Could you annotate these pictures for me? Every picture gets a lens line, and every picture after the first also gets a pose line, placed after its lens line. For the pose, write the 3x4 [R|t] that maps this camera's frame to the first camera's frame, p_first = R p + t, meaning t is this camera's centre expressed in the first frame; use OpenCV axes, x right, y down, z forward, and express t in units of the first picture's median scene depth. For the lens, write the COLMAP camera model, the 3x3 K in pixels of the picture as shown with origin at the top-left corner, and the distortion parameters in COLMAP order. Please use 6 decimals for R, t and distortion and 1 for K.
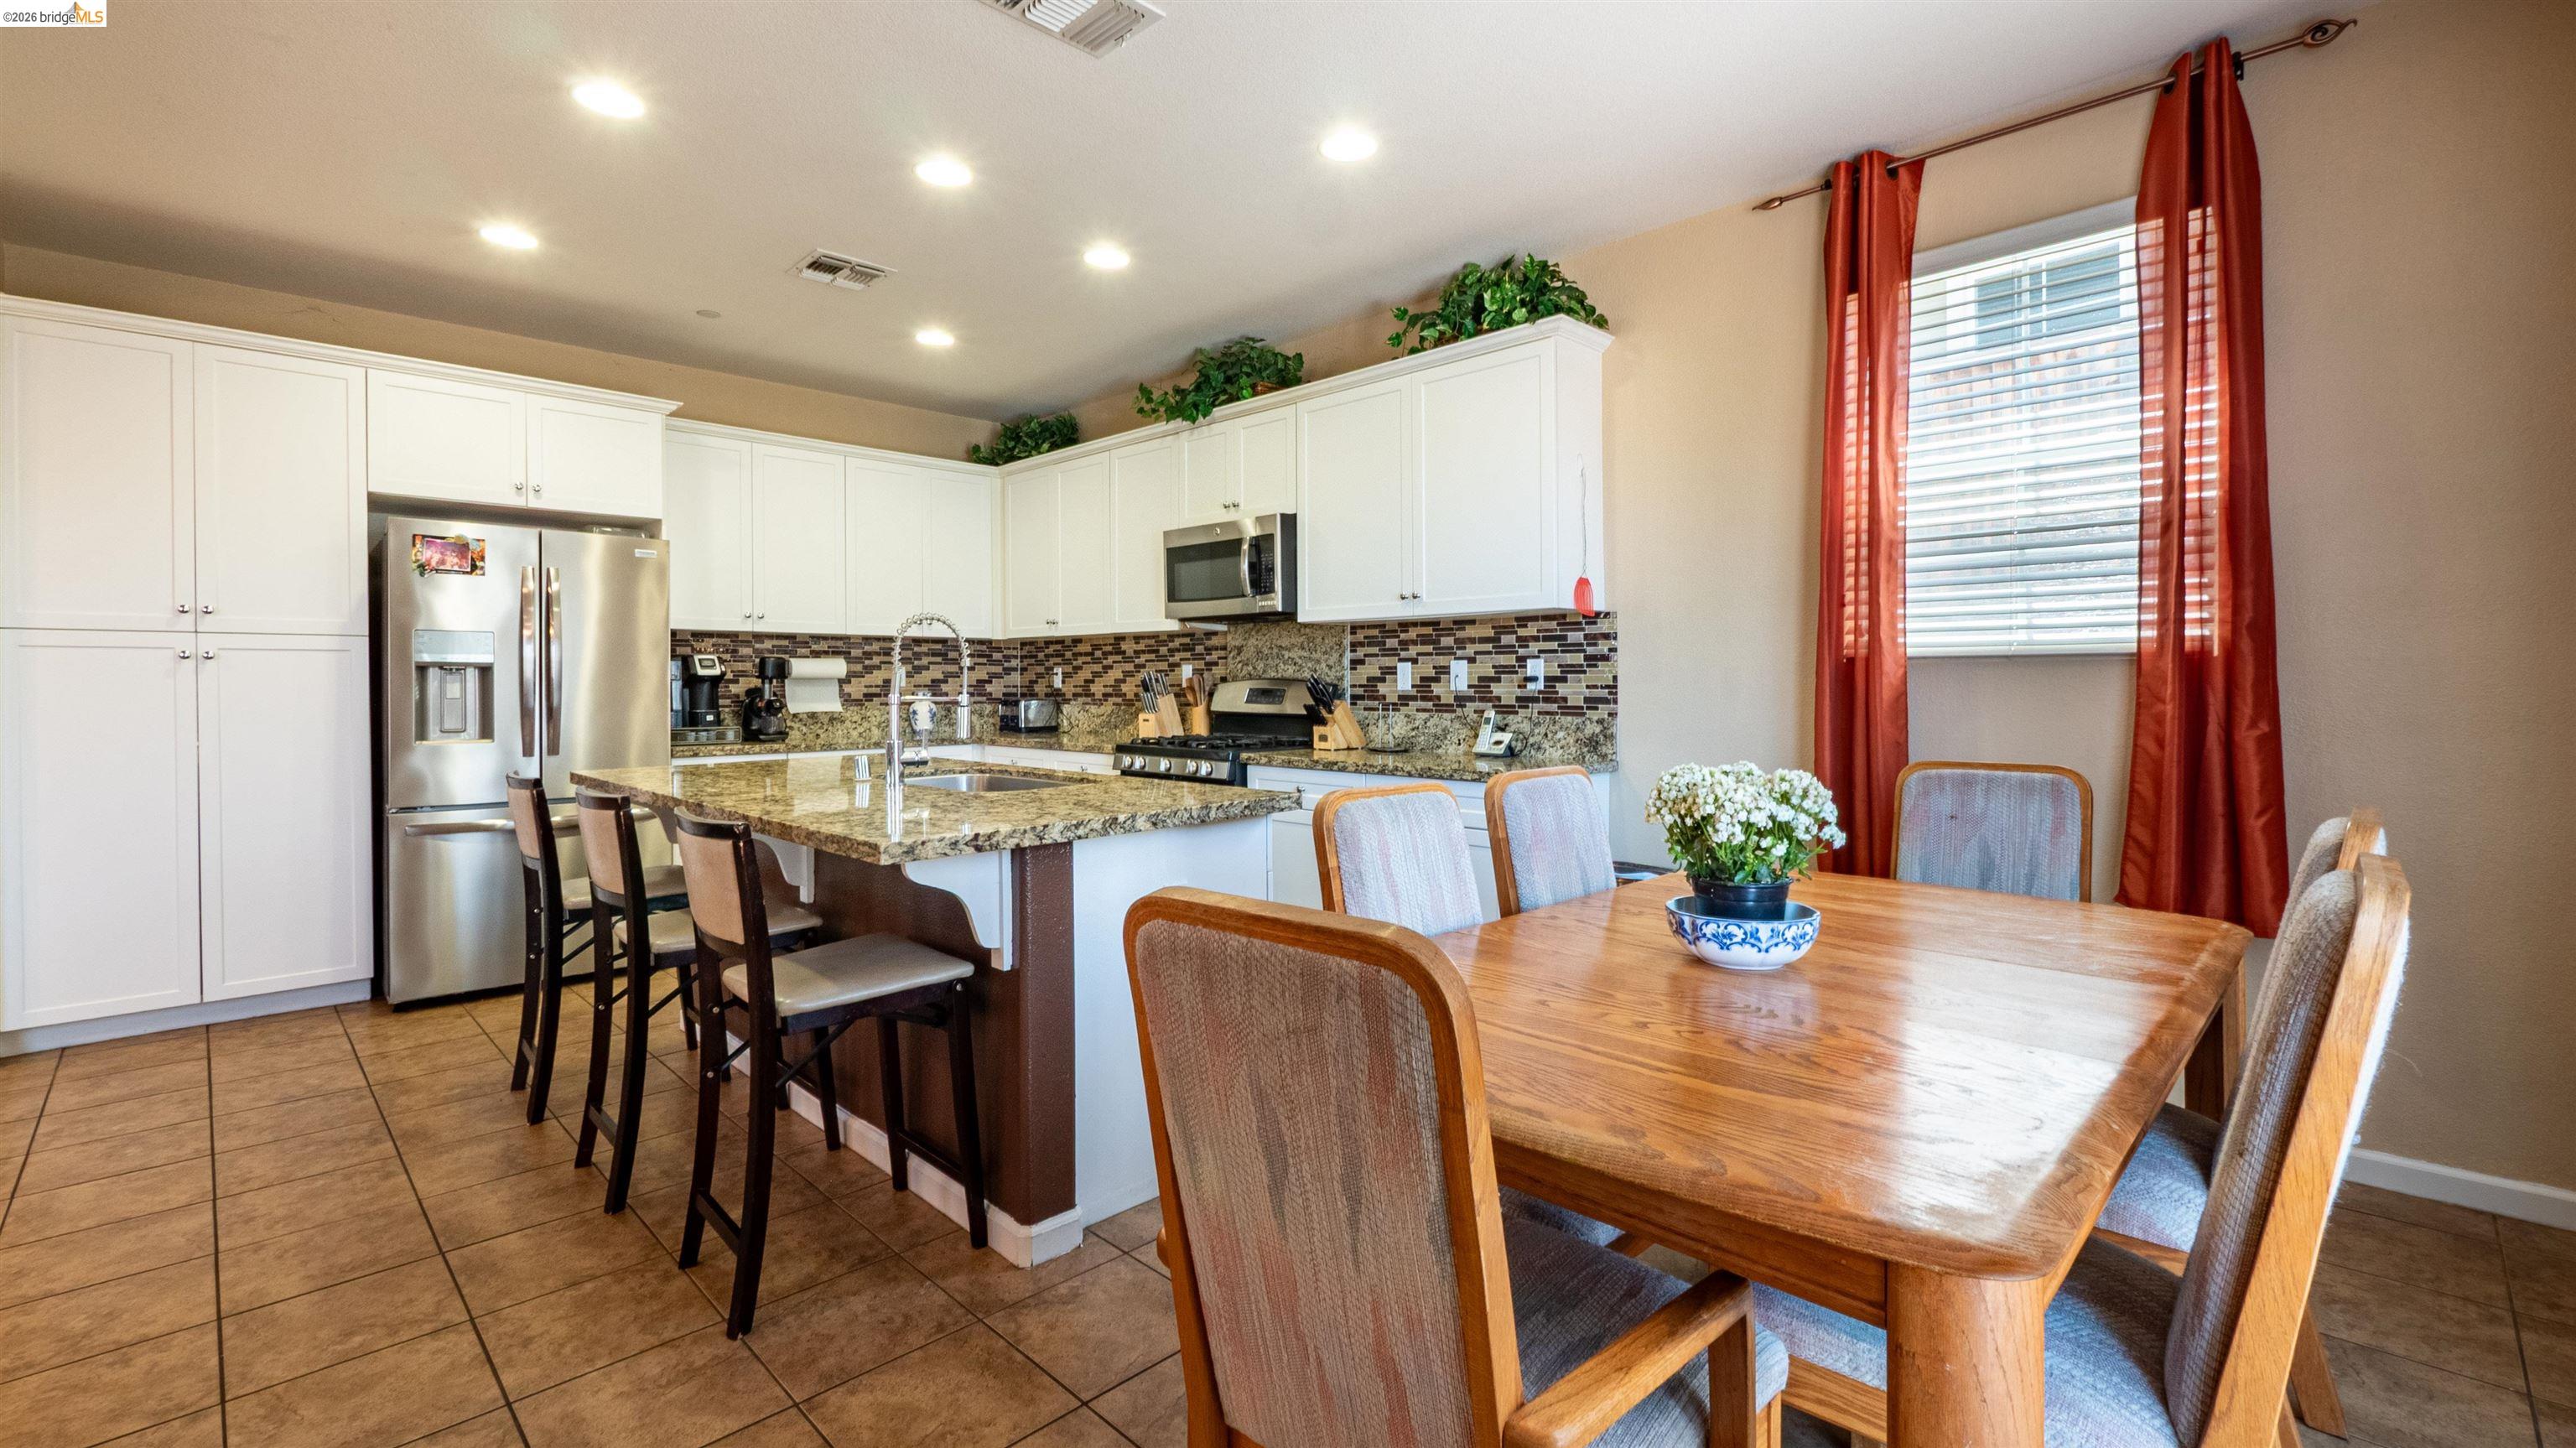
lens RADIAL K [[1100.2, 0, 1278.0], [0, 1100.2, 697.6], [0, 0, 1]] dist [-0.001606, 0.000039]
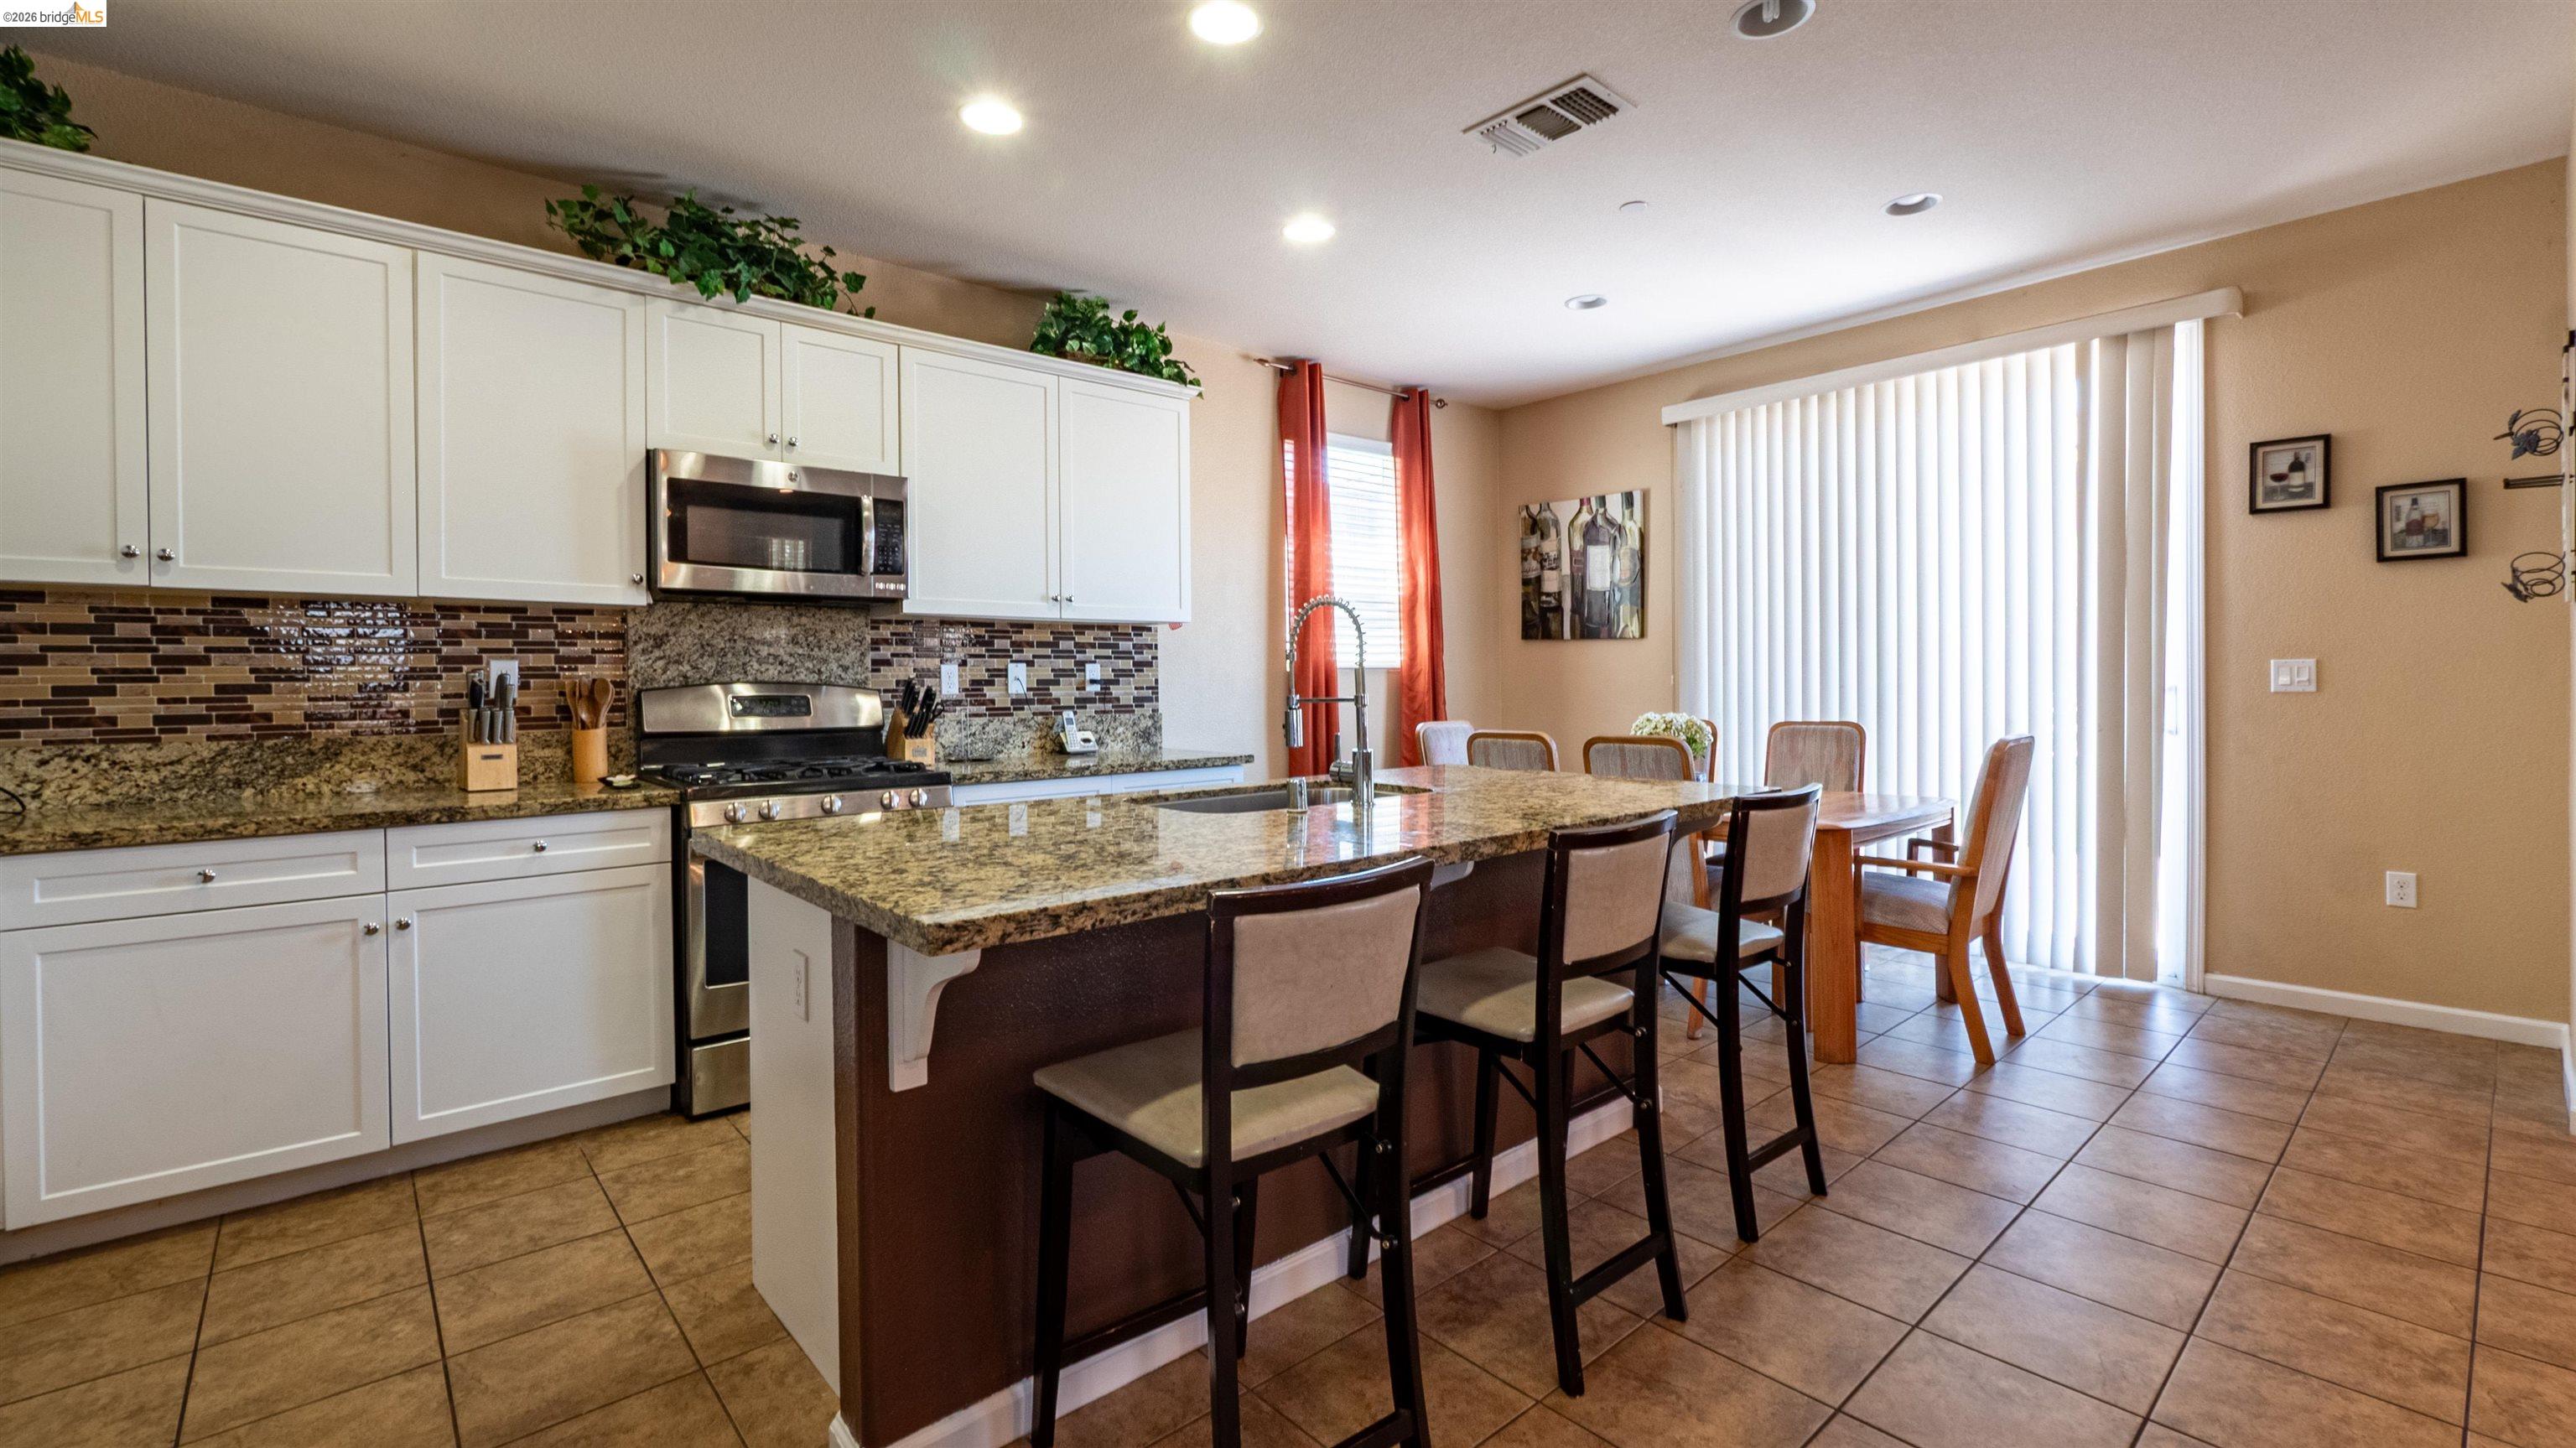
lens RADIAL K [[1100.2, 0, 1282.6], [0, 1100.2, 693.9], [0, 0, 1]] dist [-0.003108, 0.000411]
pose [[0.061620, -0.008254, 0.998066, -0.832341], [0.024292, 0.999682, 0.006767, -0.007269], [-0.997804, 0.023828, 0.061801, 0.711389]]
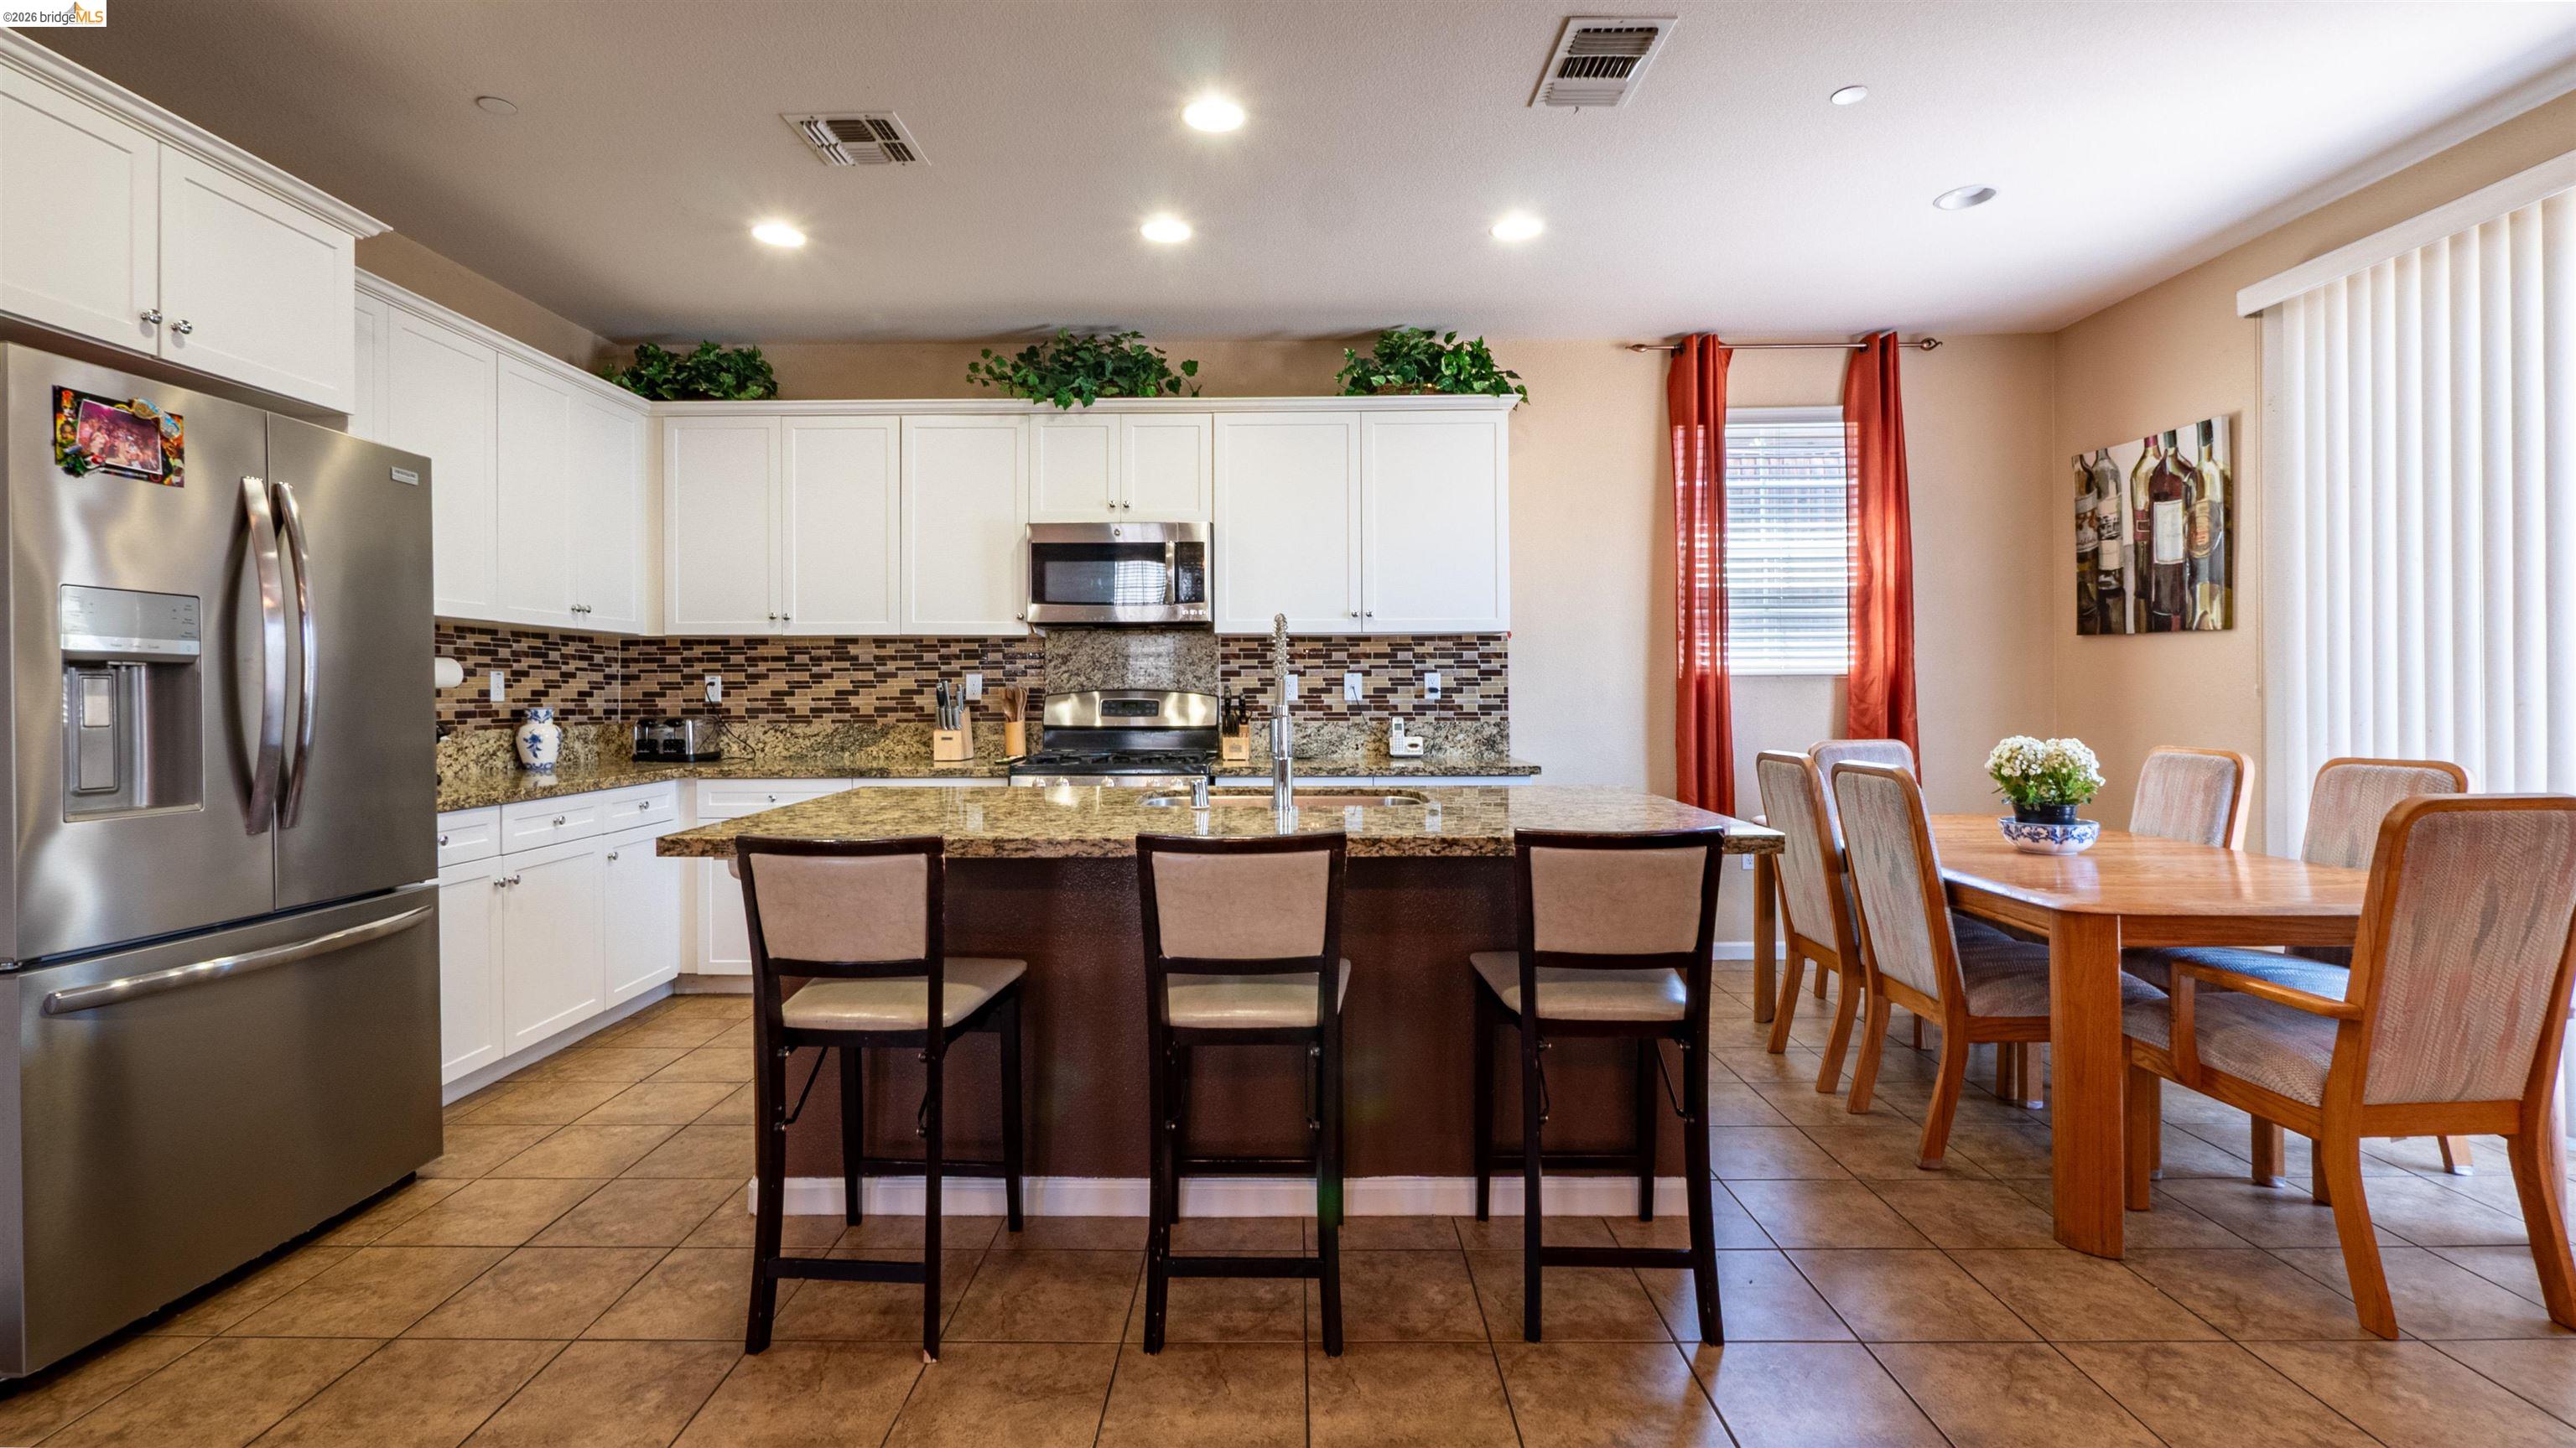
lens RADIAL K [[1122.4, 0, 1274.8], [0, 1122.4, 693.0], [0, 0, 1]] dist [-0.004159, -0.000197]
pose [[0.711761, -0.000425, 0.702421, -0.697661], [0.012586, 0.999847, -0.012149, -0.001351], [-0.702309, 0.017488, 0.711658, 0.256993]]
